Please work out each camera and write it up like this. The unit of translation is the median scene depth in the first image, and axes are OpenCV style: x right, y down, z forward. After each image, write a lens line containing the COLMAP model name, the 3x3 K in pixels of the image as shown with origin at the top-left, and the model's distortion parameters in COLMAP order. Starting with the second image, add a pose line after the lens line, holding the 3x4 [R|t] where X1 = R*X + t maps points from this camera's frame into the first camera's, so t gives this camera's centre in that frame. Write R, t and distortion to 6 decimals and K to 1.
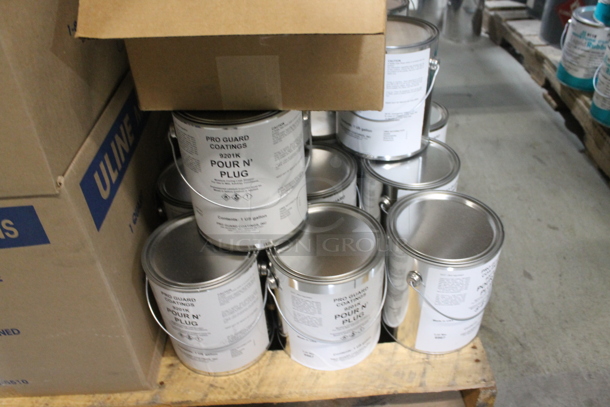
lens RADIAL K [[509.1, 0, 307.1], [0, 509.1, 211.4], [0, 0, 1]] dist [-0.150316, 0.118007]
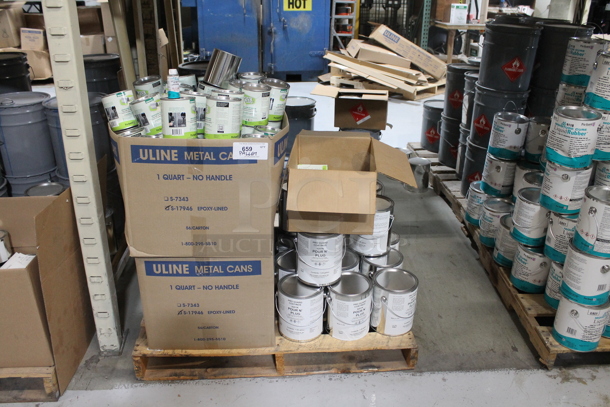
lens RADIAL K [[509.1, 0, 307.1], [0, 509.1, 211.4], [0, 0, 1]] dist [-0.150316, 0.118007]
pose [[0.998033, 0.039824, 0.048408, -0.270153], [-0.027347, 0.971510, -0.235415, 0.264949], [-0.056404, 0.233629, 0.970689, -1.340856]]
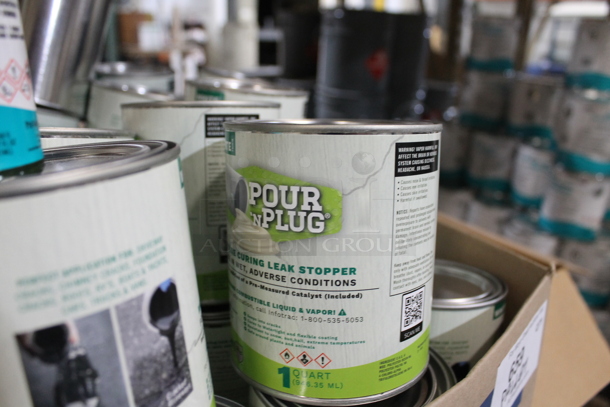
lens RADIAL K [[509.1, 0, 307.1], [0, 509.1, 211.4], [0, 0, 1]] dist [-0.150316, 0.118007]
pose [[0.746712, -0.171874, 0.642558, -0.708841], [0.371655, 0.908979, -0.188761, -0.443621], [-0.551629, 0.379760, 0.742623, 0.131285]]
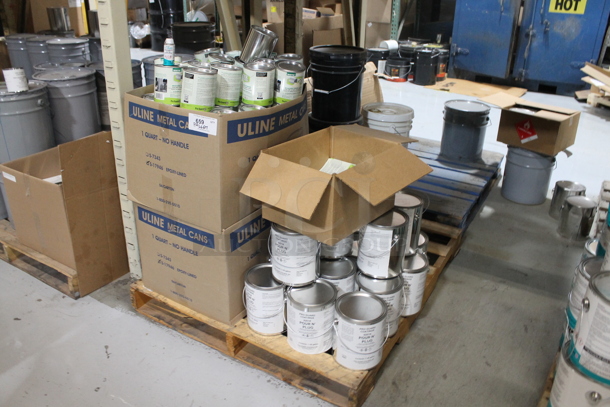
lens RADIAL K [[509.1, 0, 307.1], [0, 509.1, 211.4], [0, 0, 1]] dist [-0.150316, 0.118007]
pose [[0.830077, 0.298940, -0.470751, 0.862012], [-0.391299, 0.913695, -0.109757, -0.016779], [0.397312, 0.275311, 0.875412, -0.997968]]
